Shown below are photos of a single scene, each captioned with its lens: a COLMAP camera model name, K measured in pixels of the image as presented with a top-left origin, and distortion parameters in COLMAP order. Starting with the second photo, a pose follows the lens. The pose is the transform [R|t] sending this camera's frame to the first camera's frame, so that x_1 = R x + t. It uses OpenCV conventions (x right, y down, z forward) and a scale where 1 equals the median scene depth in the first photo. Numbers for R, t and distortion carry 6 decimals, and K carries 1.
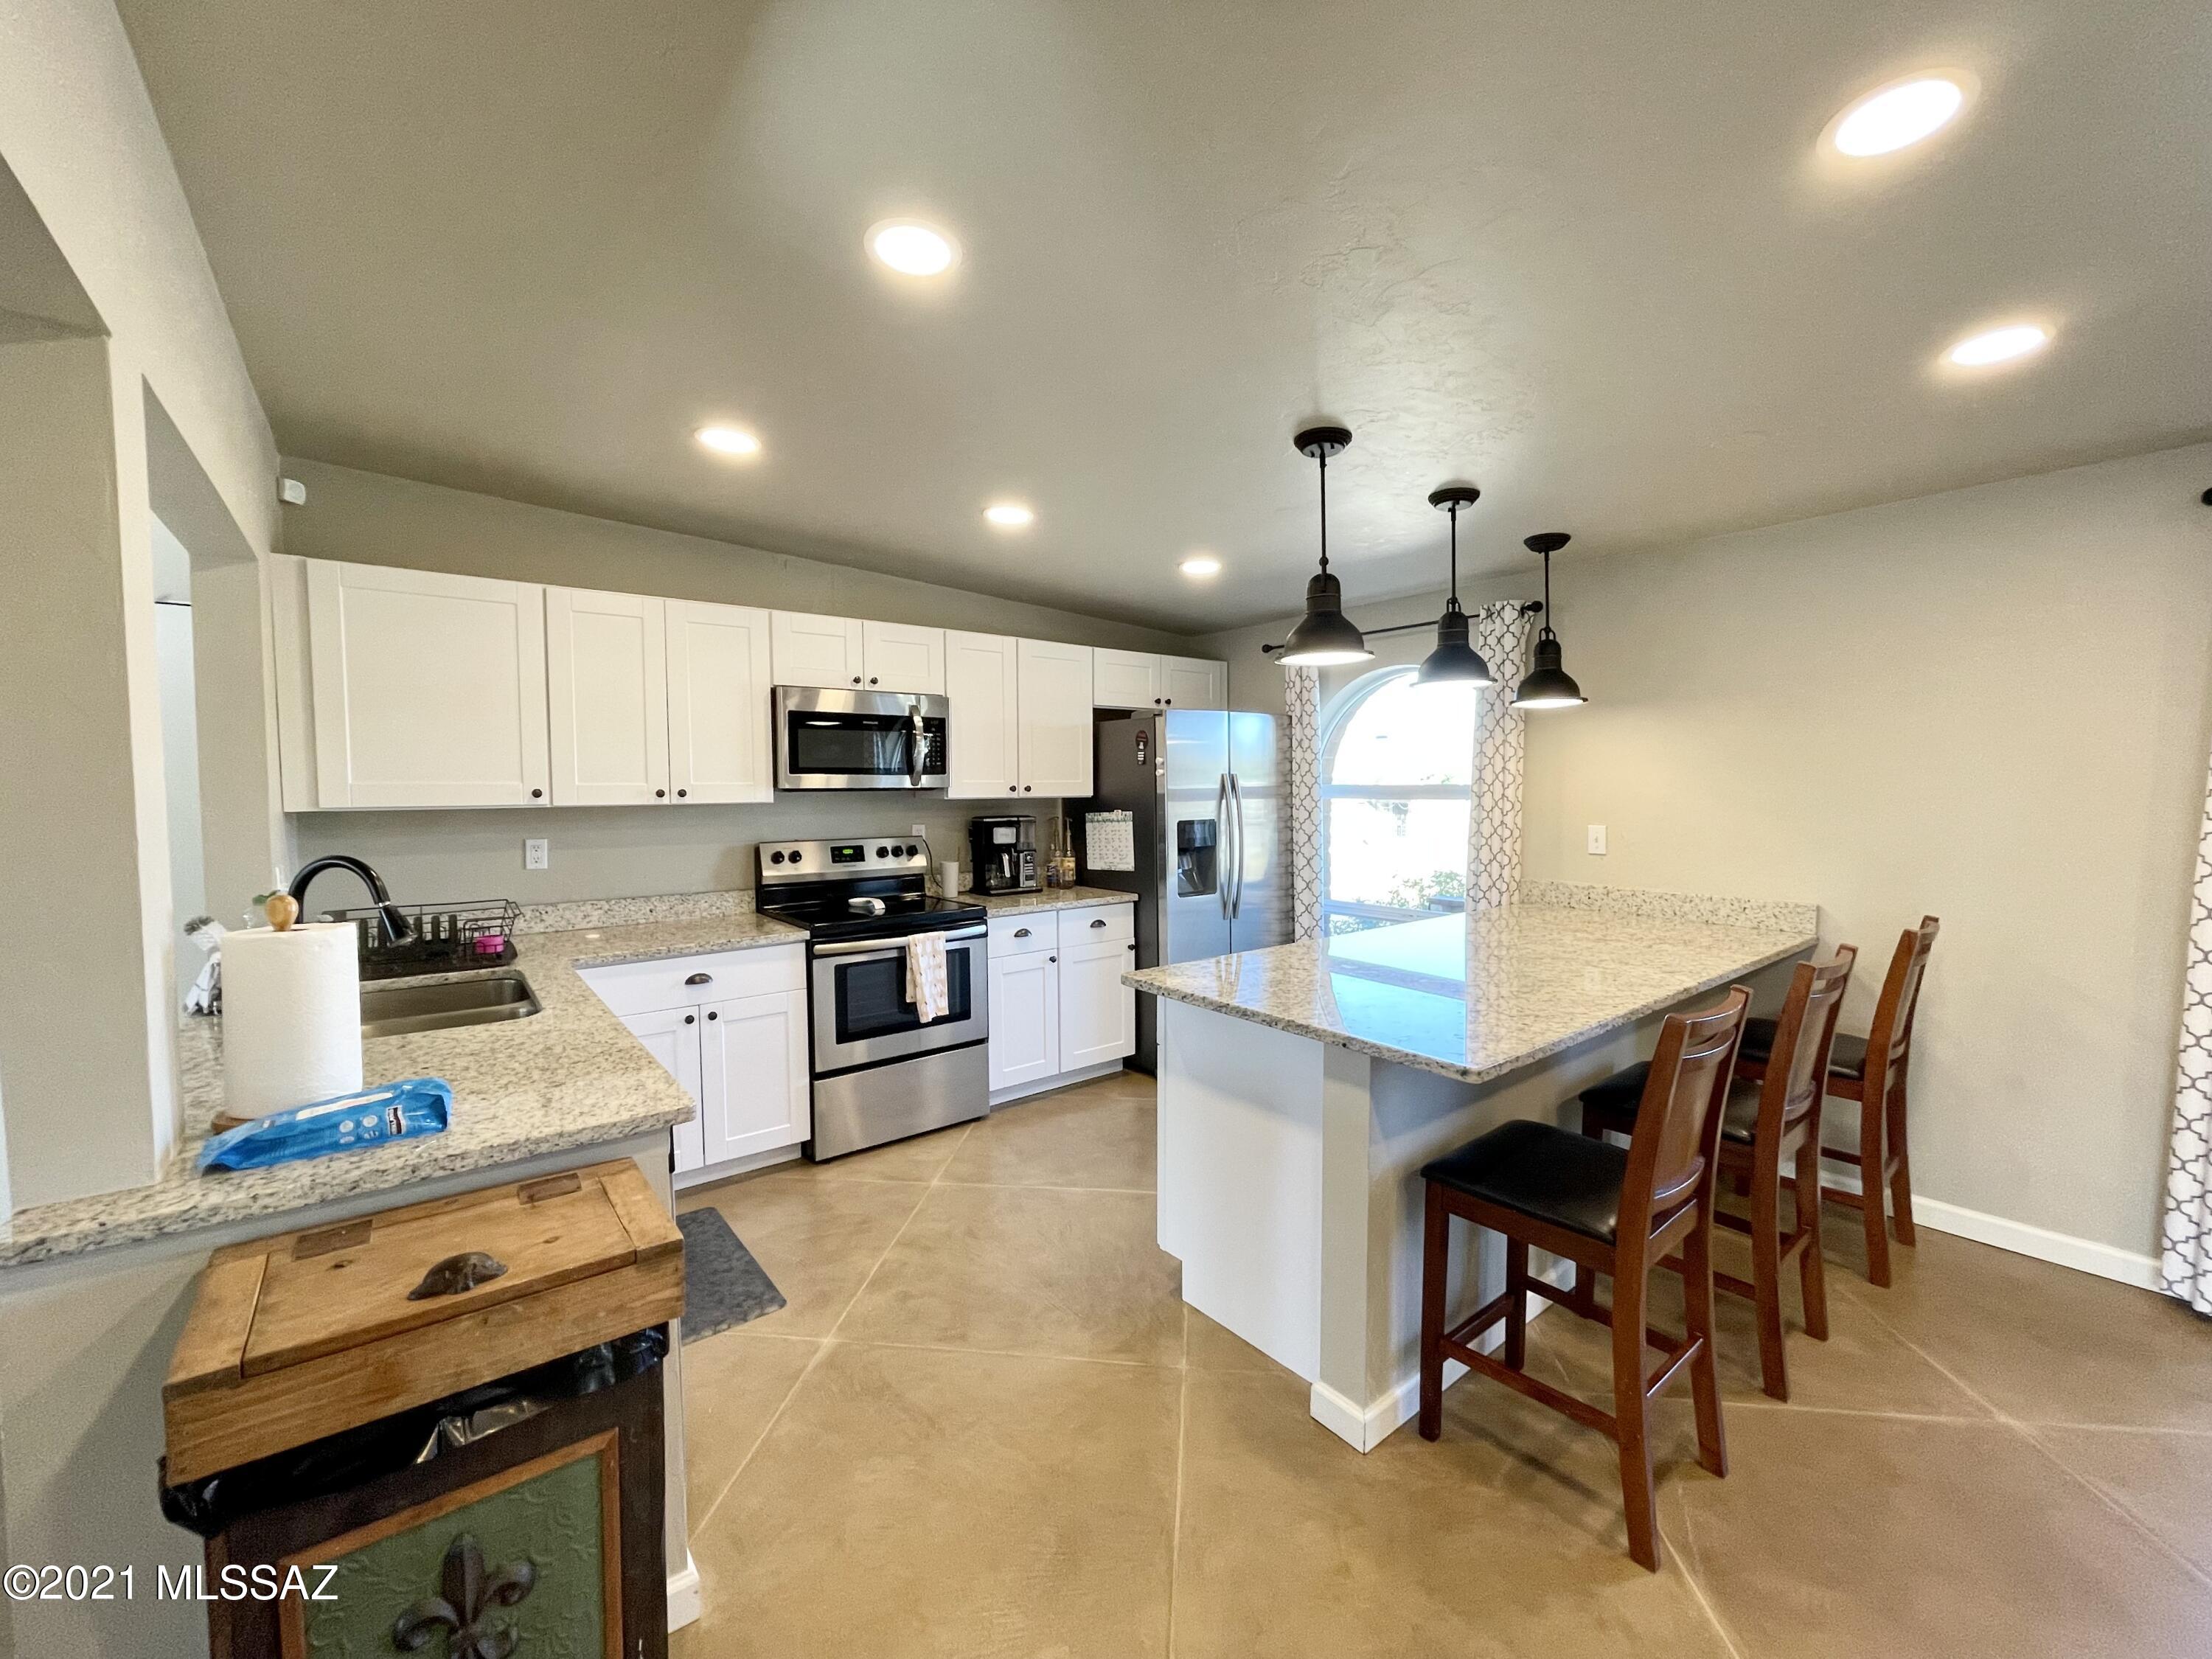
lens RADIAL K [[892.8, 0, 1098.0], [0, 892.8, 827.9], [0, 0, 1]] dist [-0.005731, 0.001659]
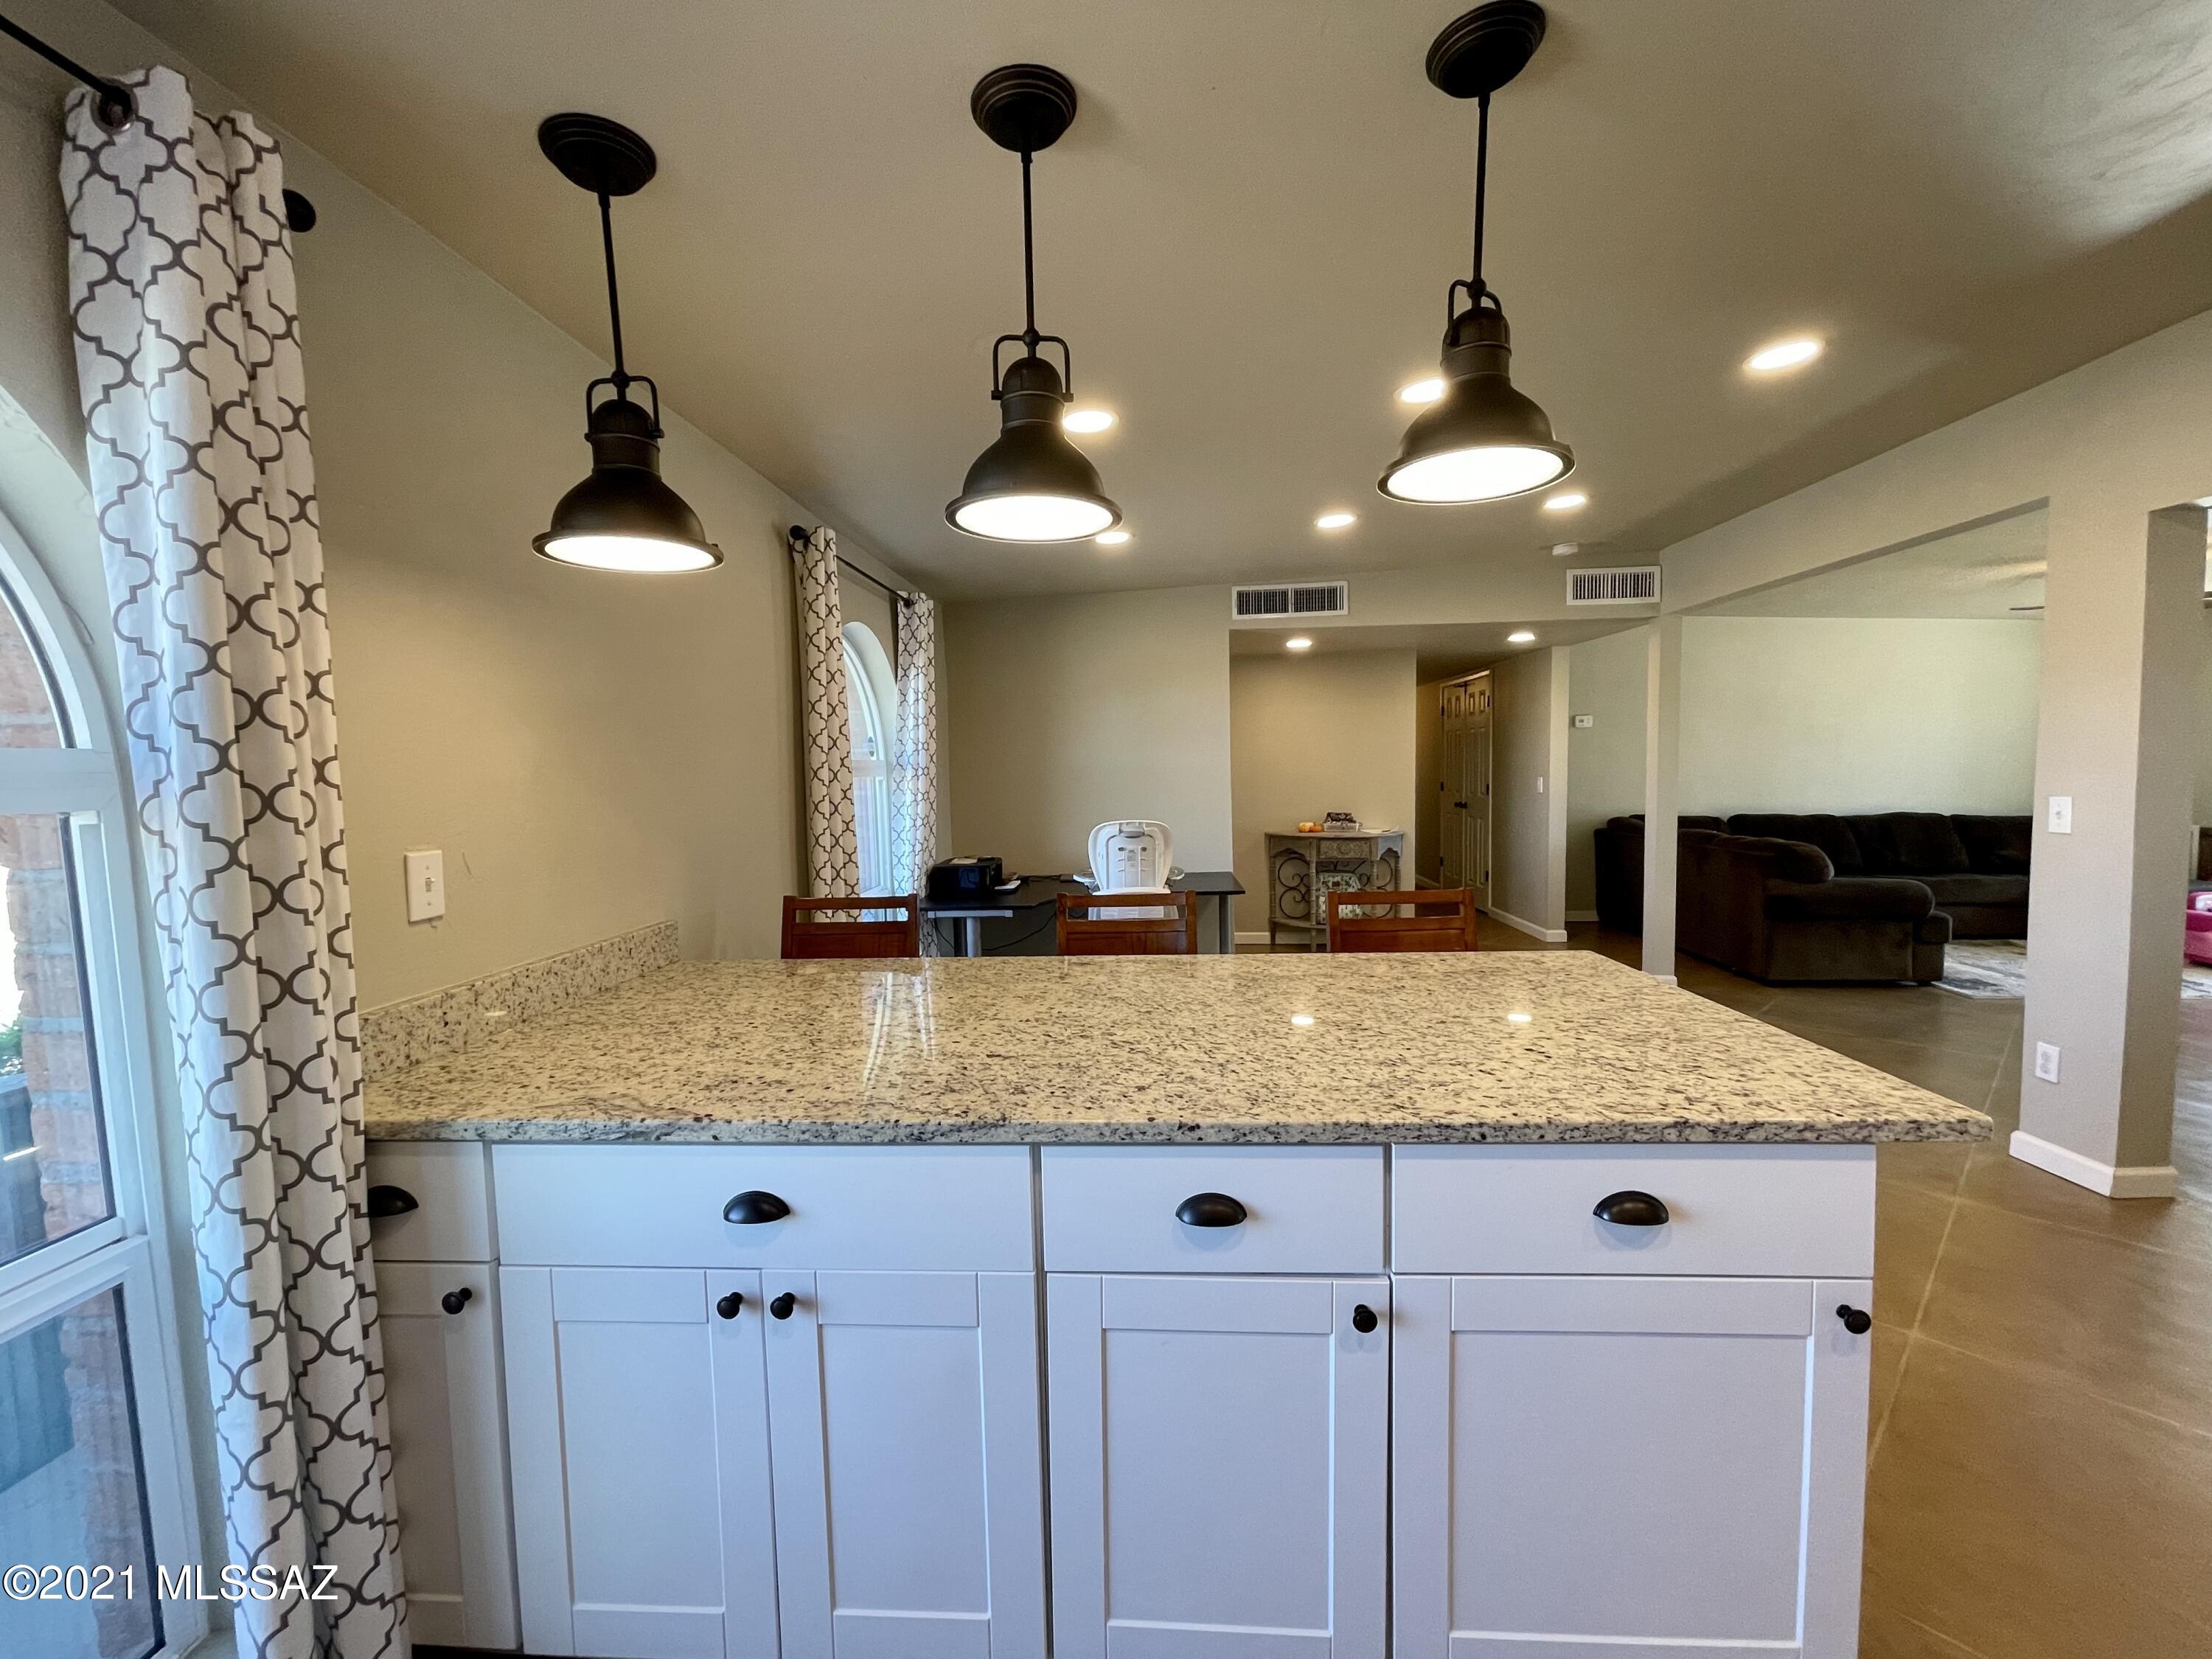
lens RADIAL K [[892.8, 0, 1095.1], [0, 892.8, 826.6], [0, 0, 1]] dist [-0.005731, 0.001659]
pose [[-0.742398, -0.023055, 0.669563, 0.045182], [0.062259, 0.992709, 0.103214, -0.041925], [-0.667060, 0.118313, -0.735549, 1.181465]]
